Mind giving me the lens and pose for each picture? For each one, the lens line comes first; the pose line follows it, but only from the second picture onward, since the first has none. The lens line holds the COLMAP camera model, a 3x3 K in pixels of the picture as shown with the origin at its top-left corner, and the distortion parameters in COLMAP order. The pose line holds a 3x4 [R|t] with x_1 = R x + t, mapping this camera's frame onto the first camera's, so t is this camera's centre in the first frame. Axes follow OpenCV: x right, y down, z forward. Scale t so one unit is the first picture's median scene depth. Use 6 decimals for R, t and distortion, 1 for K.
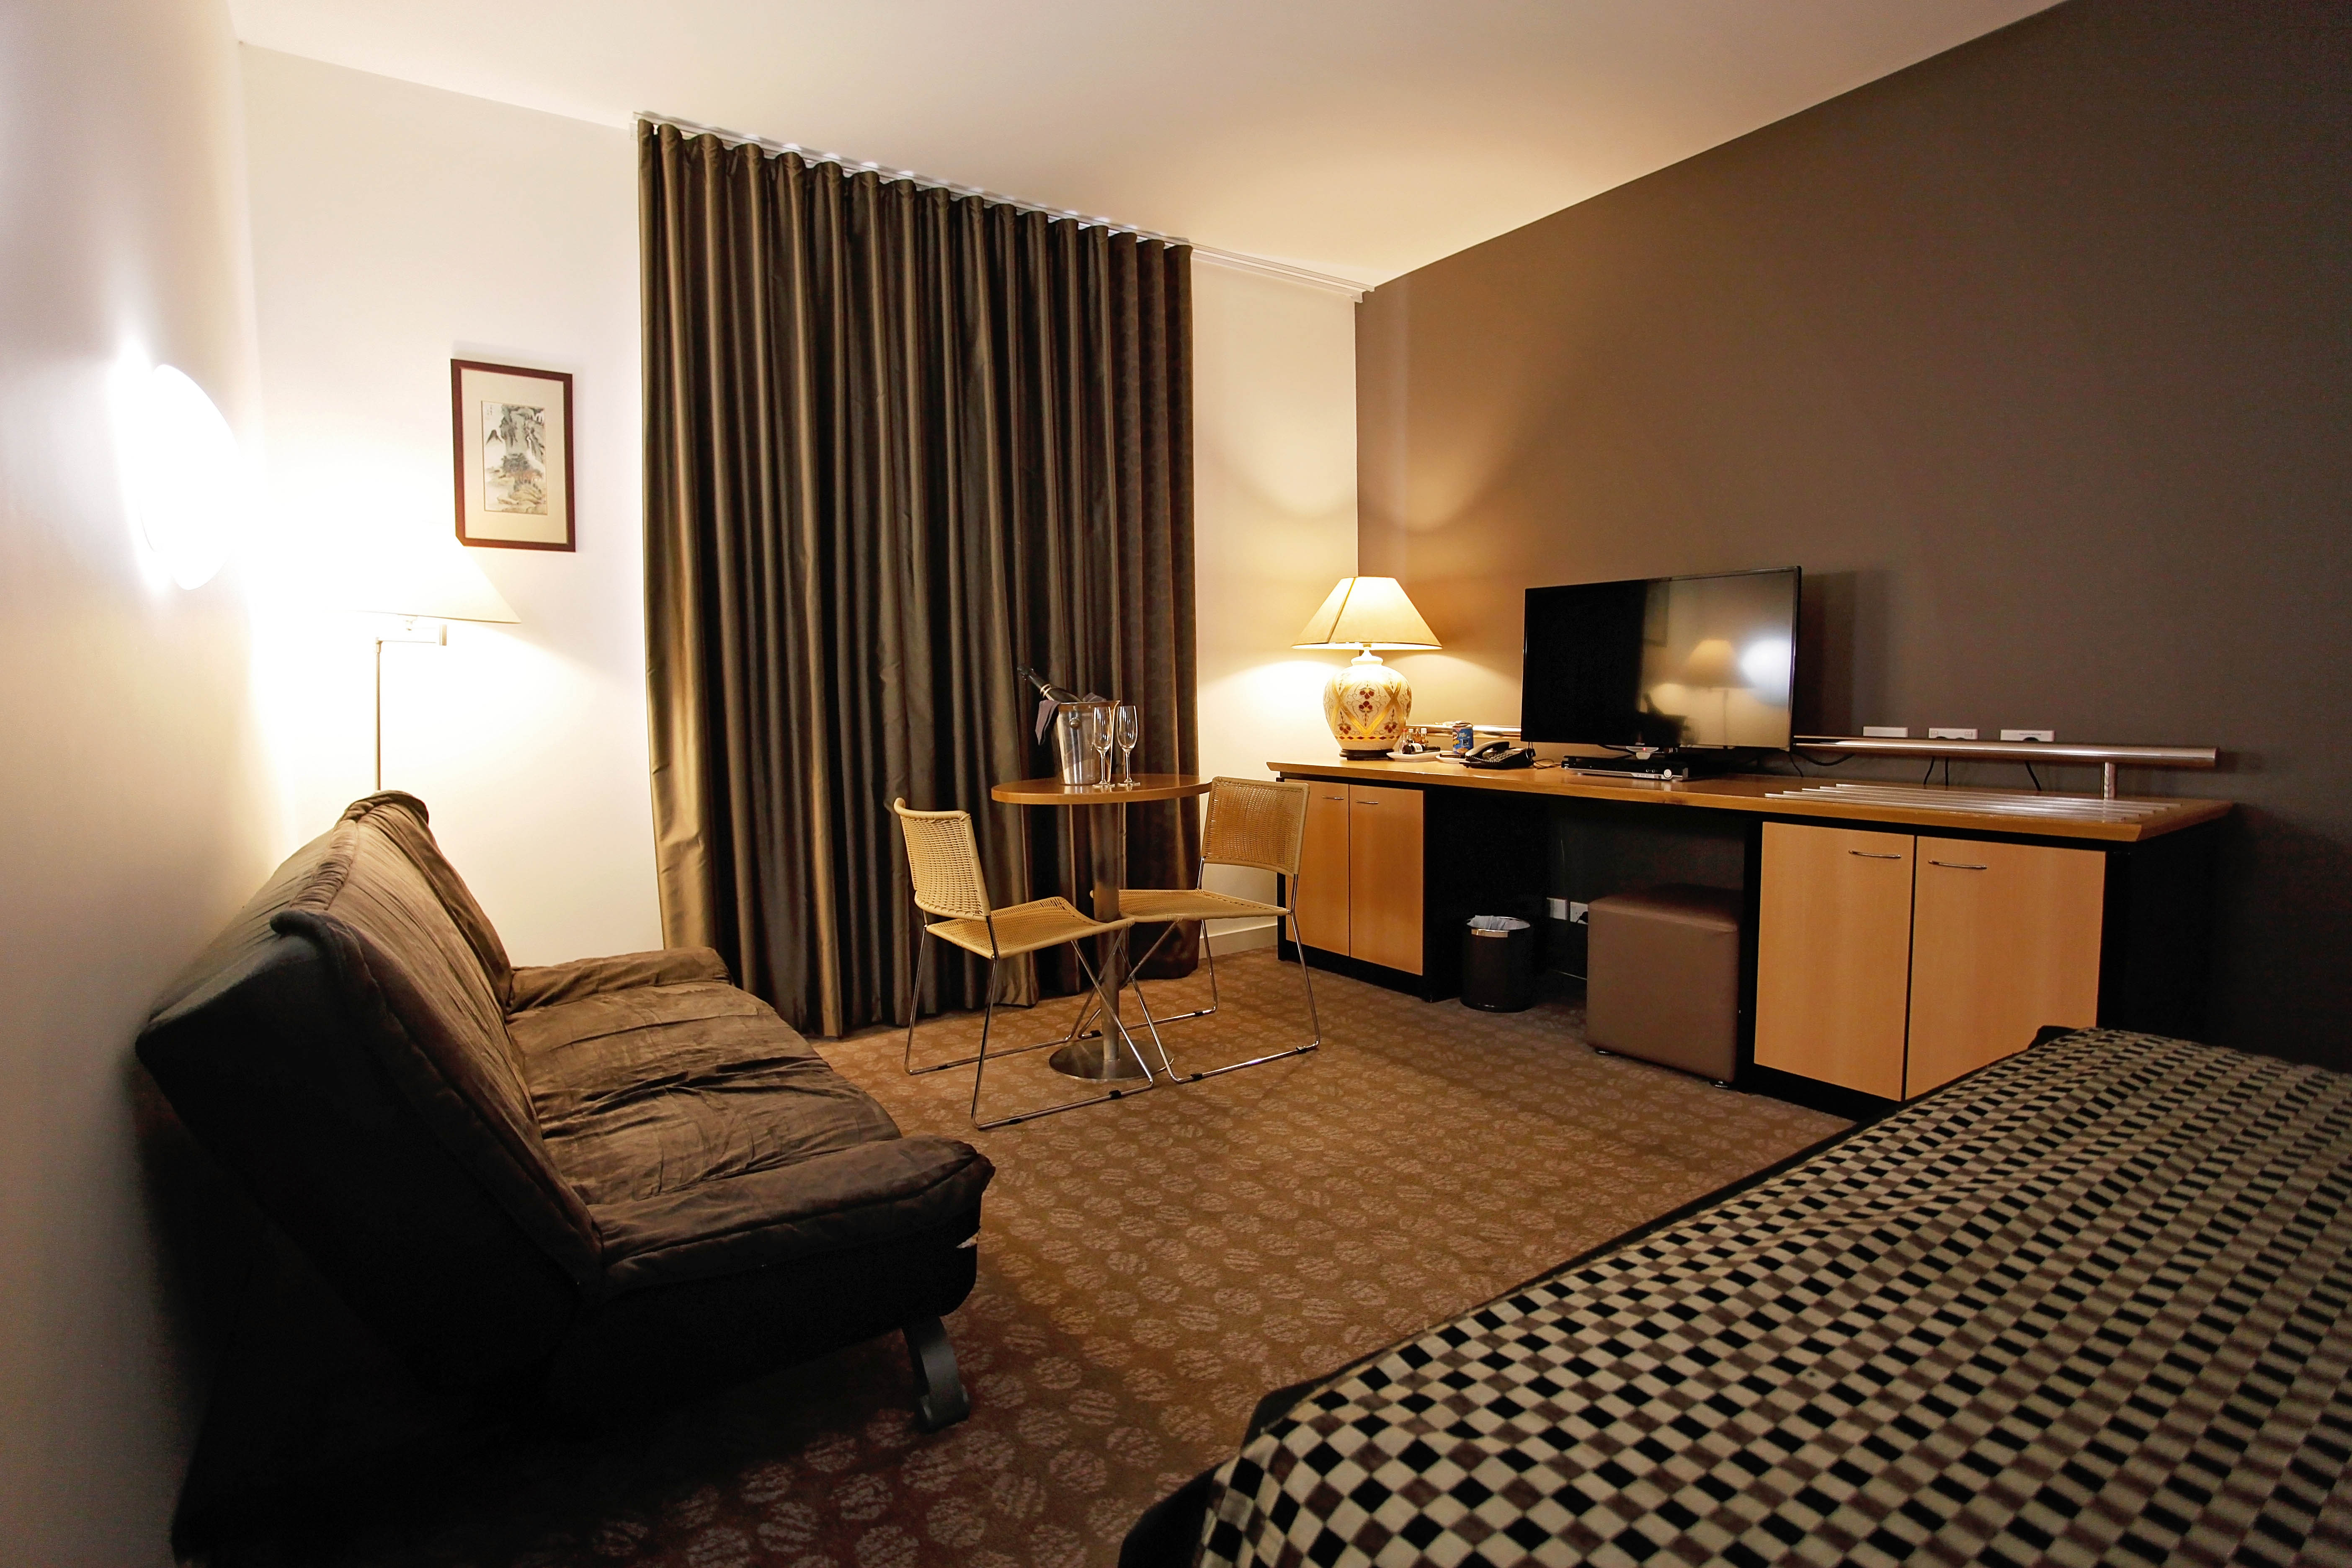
lens RADIAL K [[1159.3, 0, 1176.0], [0, 1159.3, 784.0], [0, 0, 1]] dist [-0.027484, -0.000145]
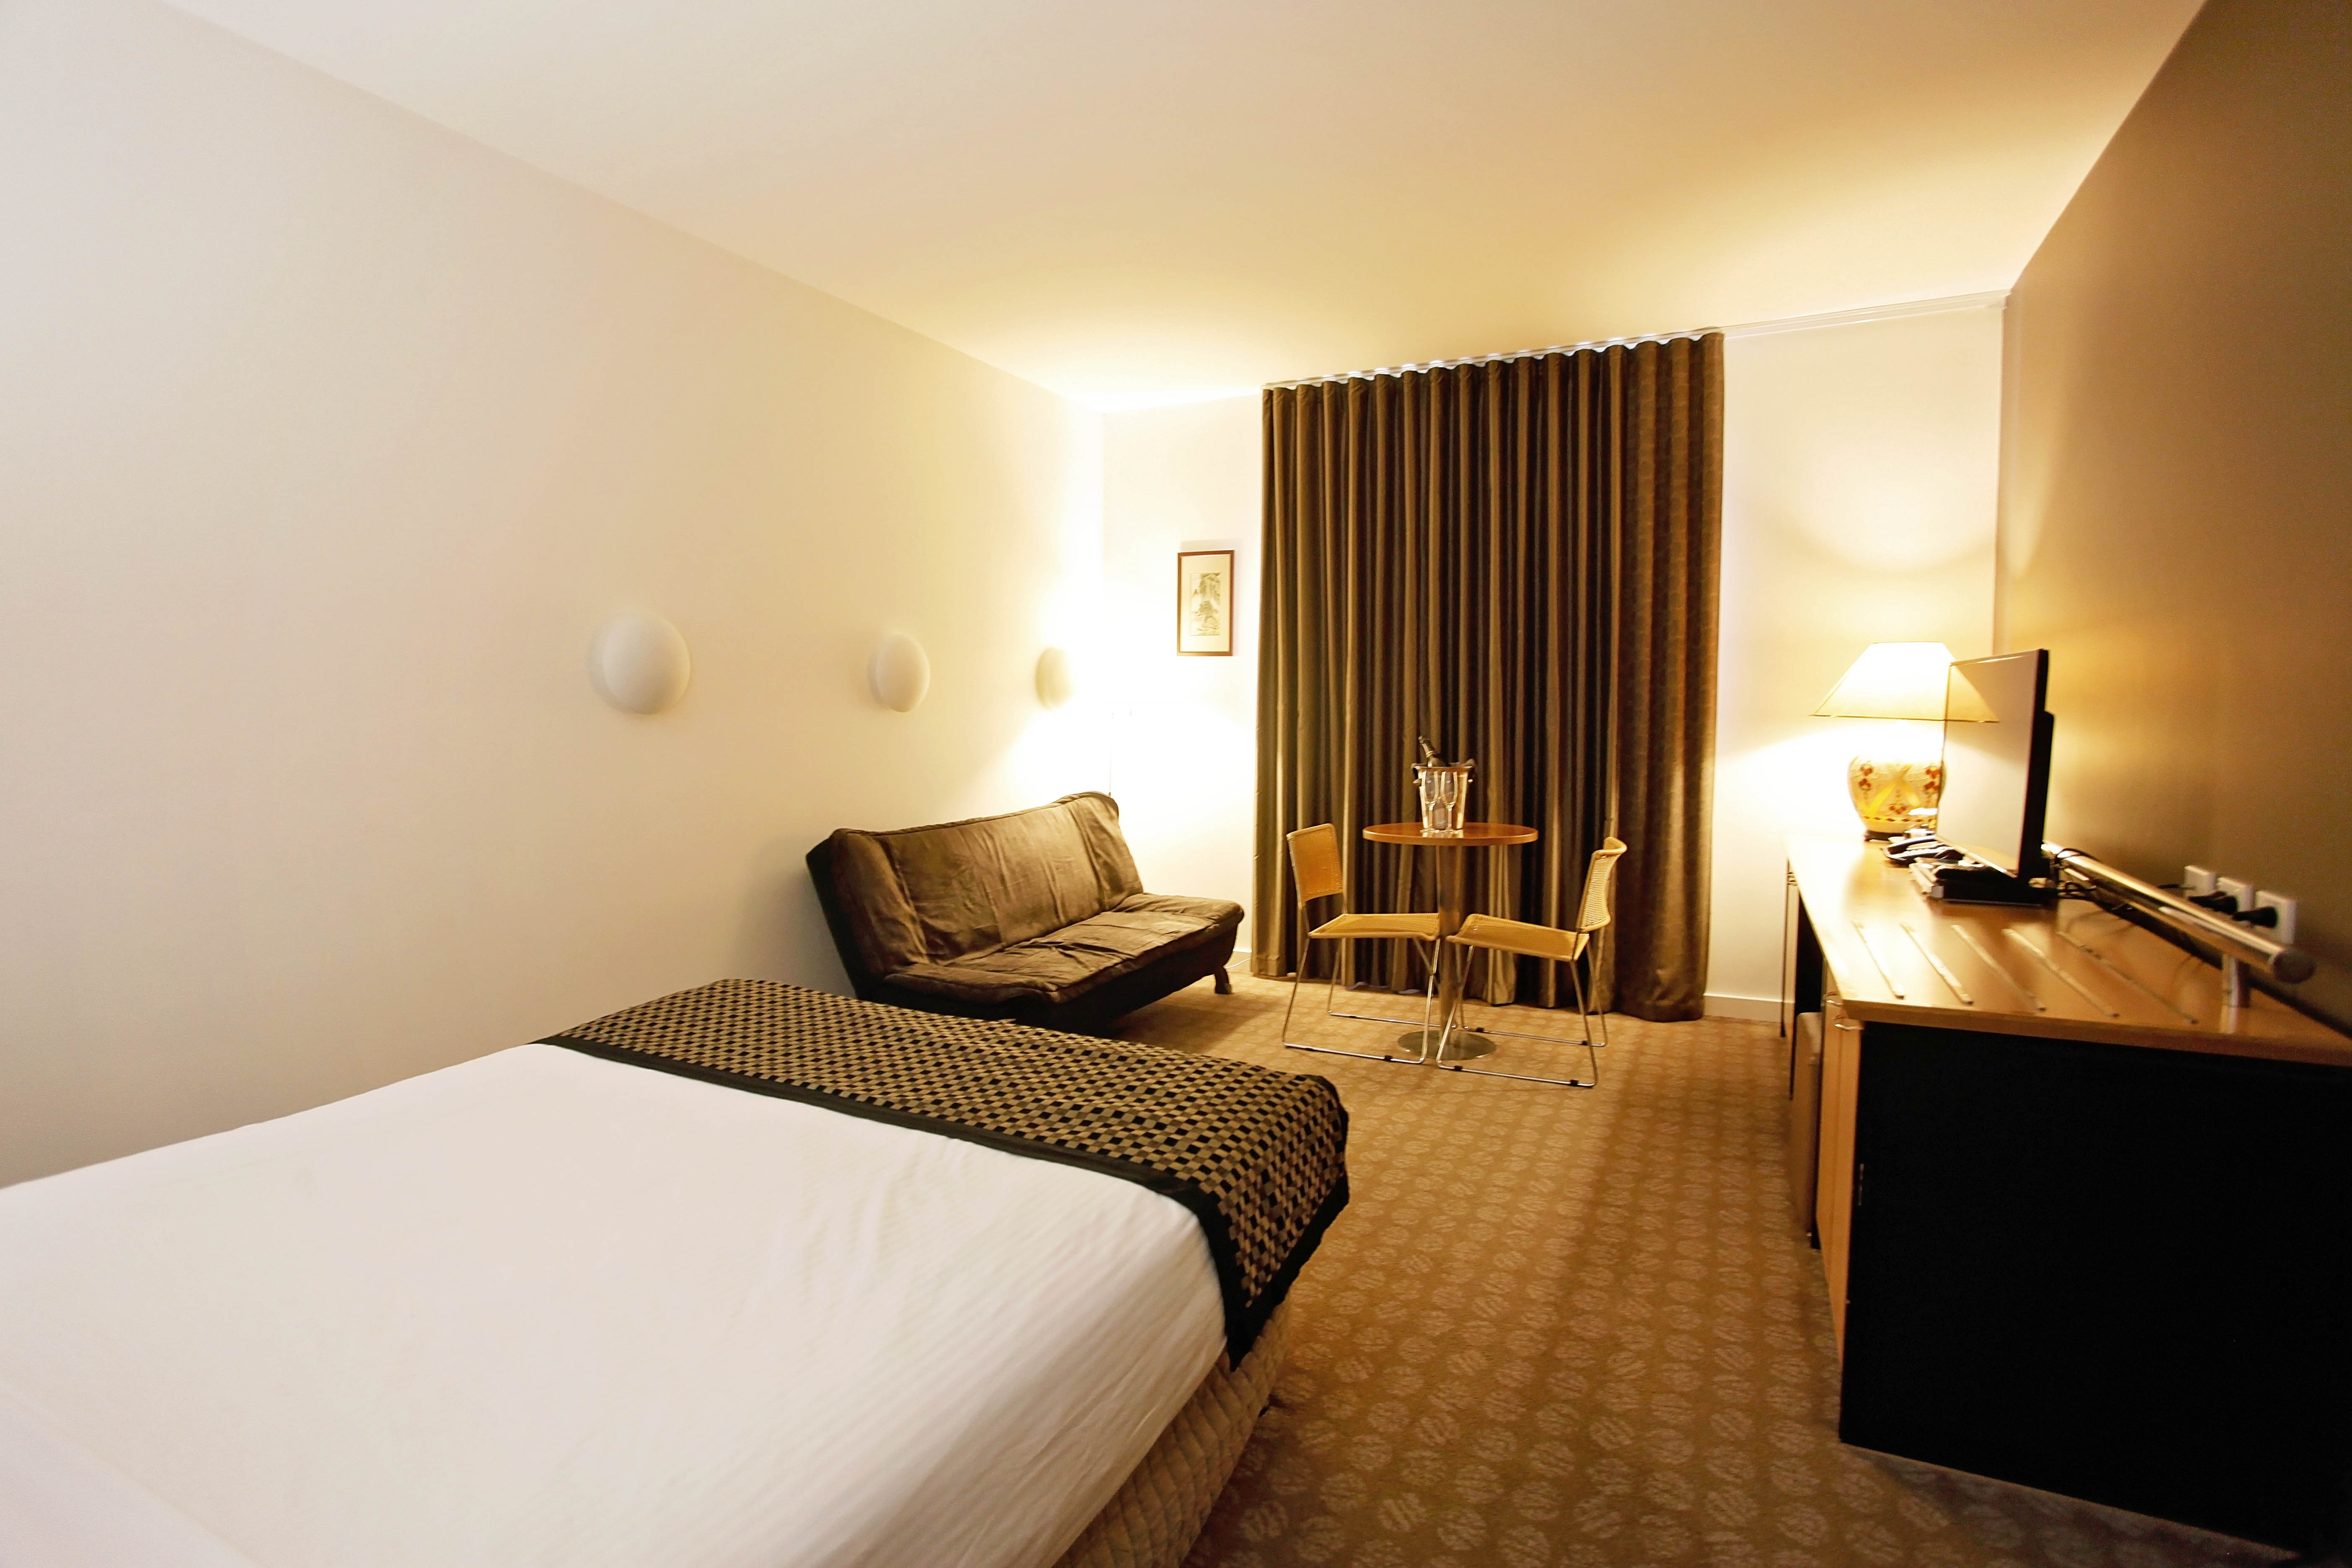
lens RADIAL K [[1202.3, 0, 1176.0], [0, 1202.3, 784.0], [0, 0, 1]] dist [-0.001270, -0.000118]
pose [[0.501423, 0.080837, -0.861418, 0.784010], [-0.077042, 0.995842, 0.048606, -0.078628], [0.861765, 0.041993, 0.505566, 0.045350]]
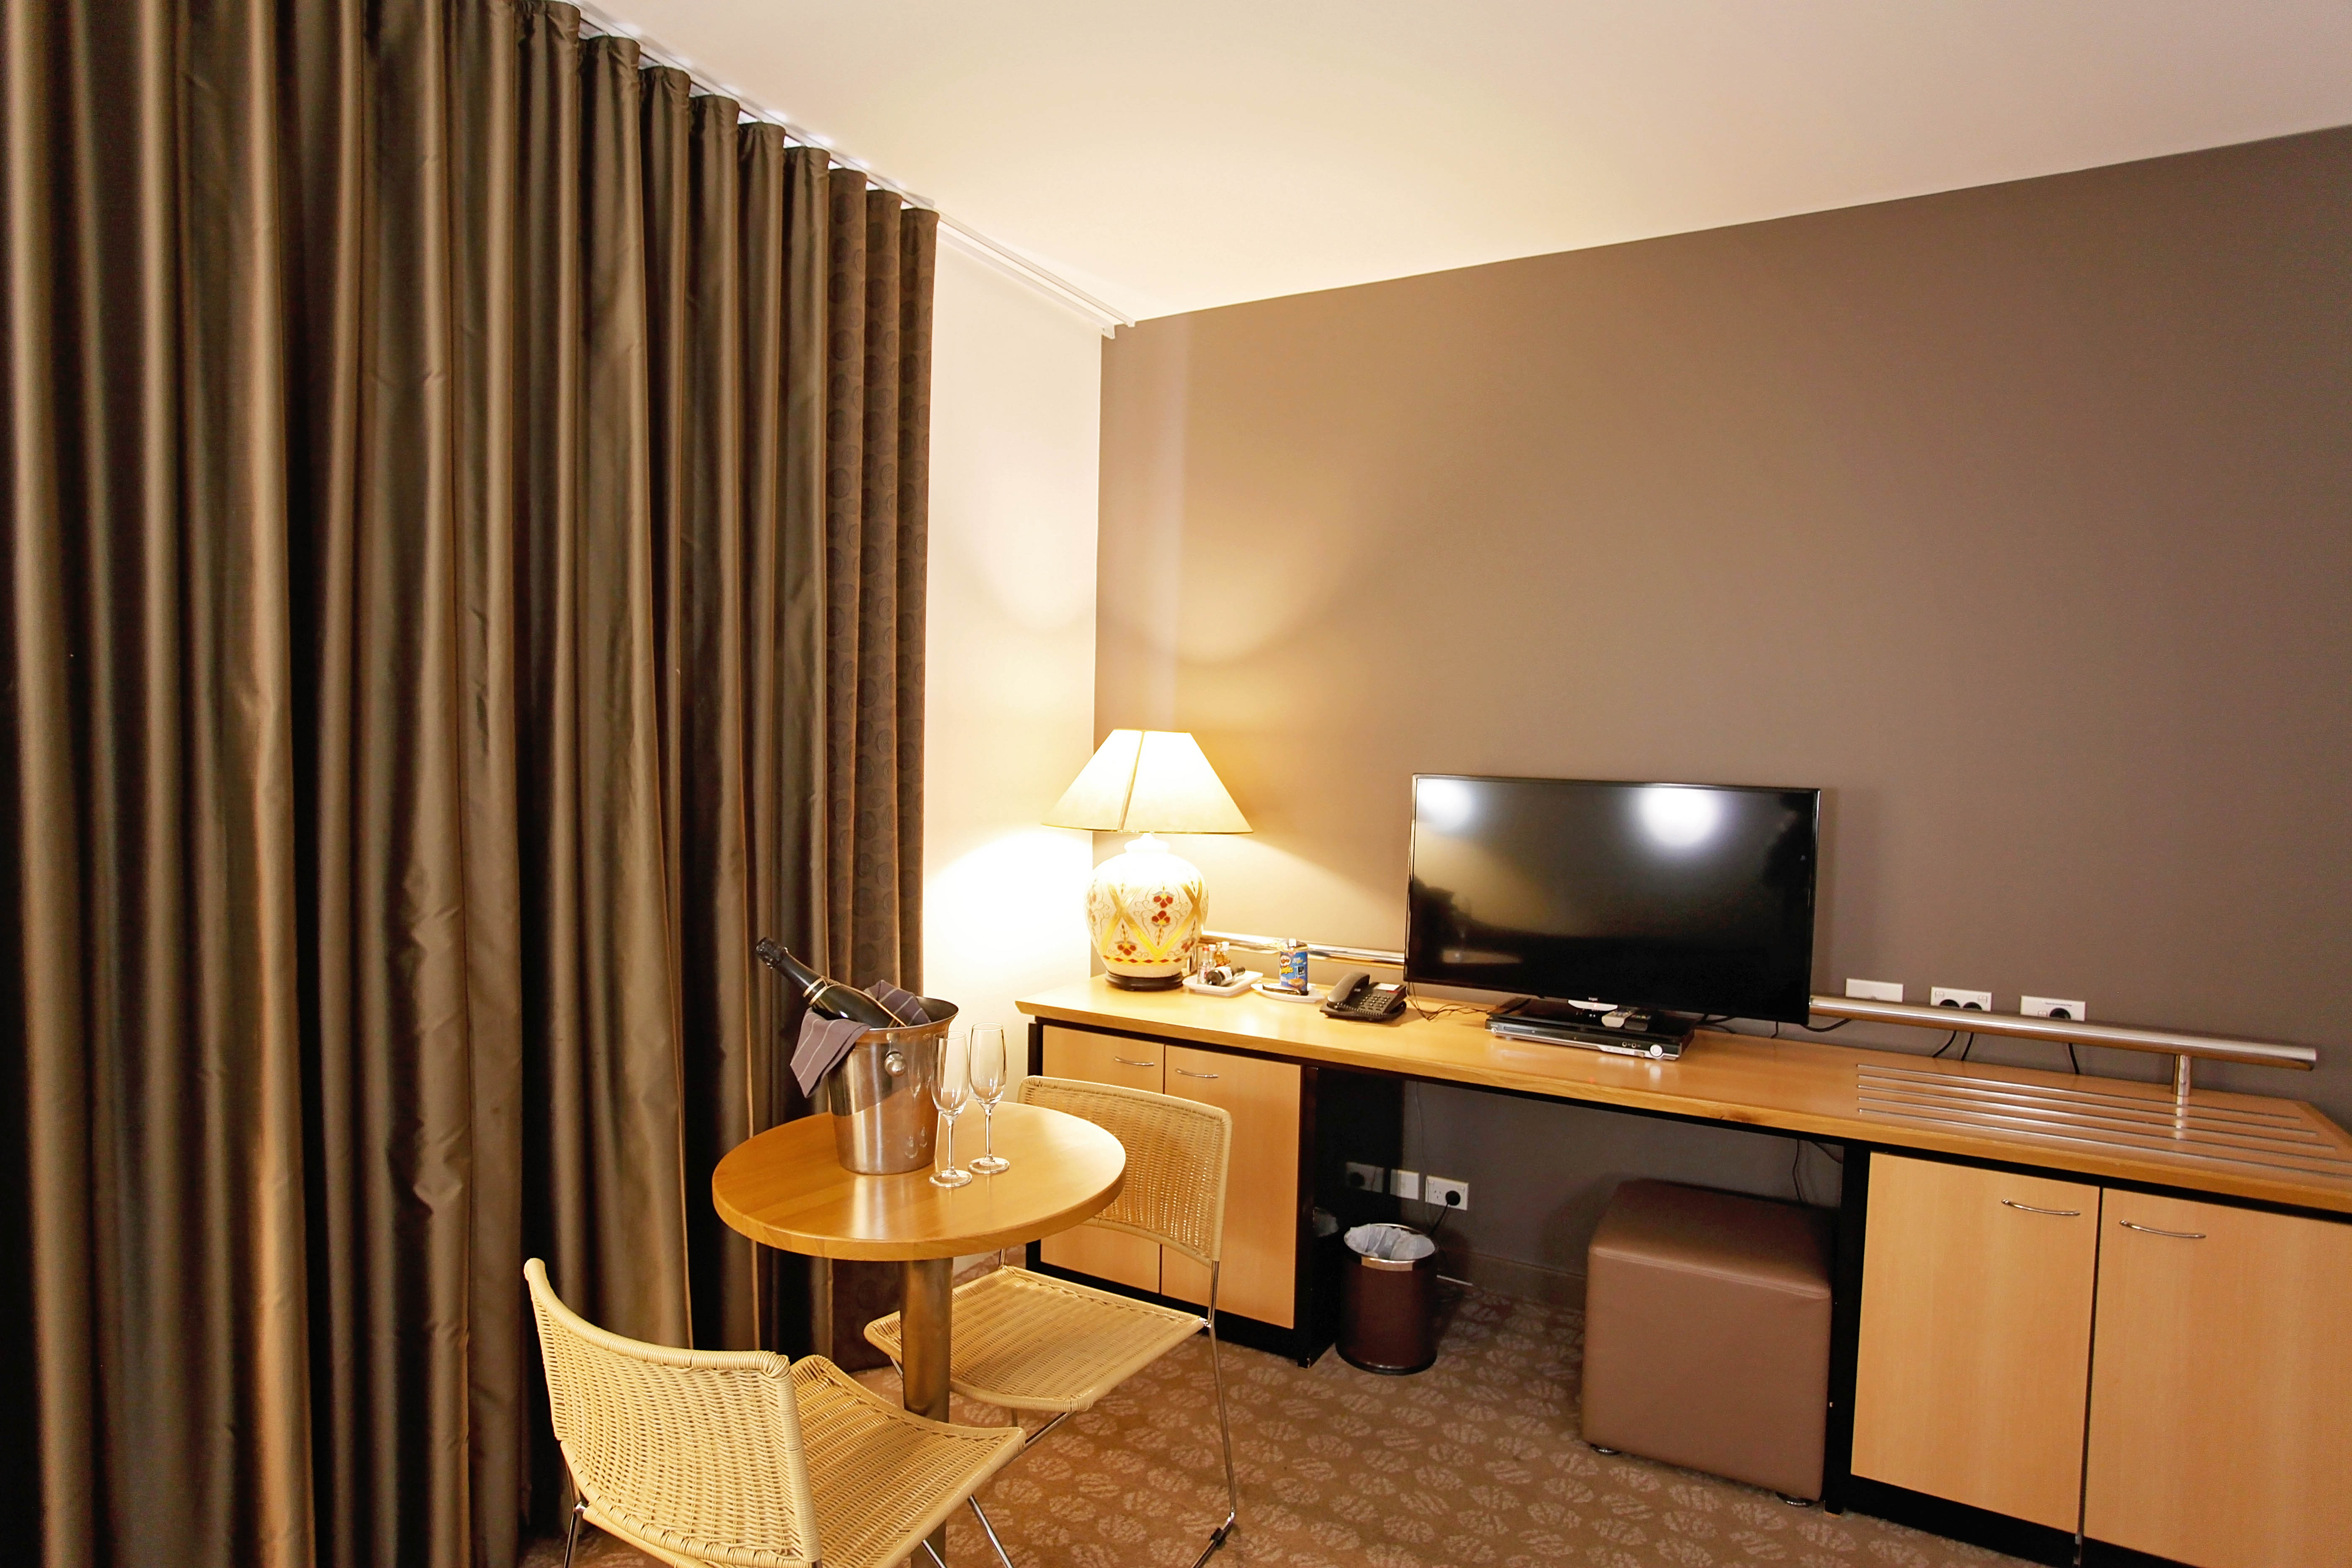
lens RADIAL K [[1331.1, 0, 1260.2], [0, 1331.1, 825.9], [0, 0, 1]] dist [-0.042312, 0.000750]
pose [[0.890096, 0.015616, 0.455505, -0.168176], [0.000874, 0.999353, -0.035968, -0.106565], [-0.455772, 0.032413, 0.889506, 0.297970]]
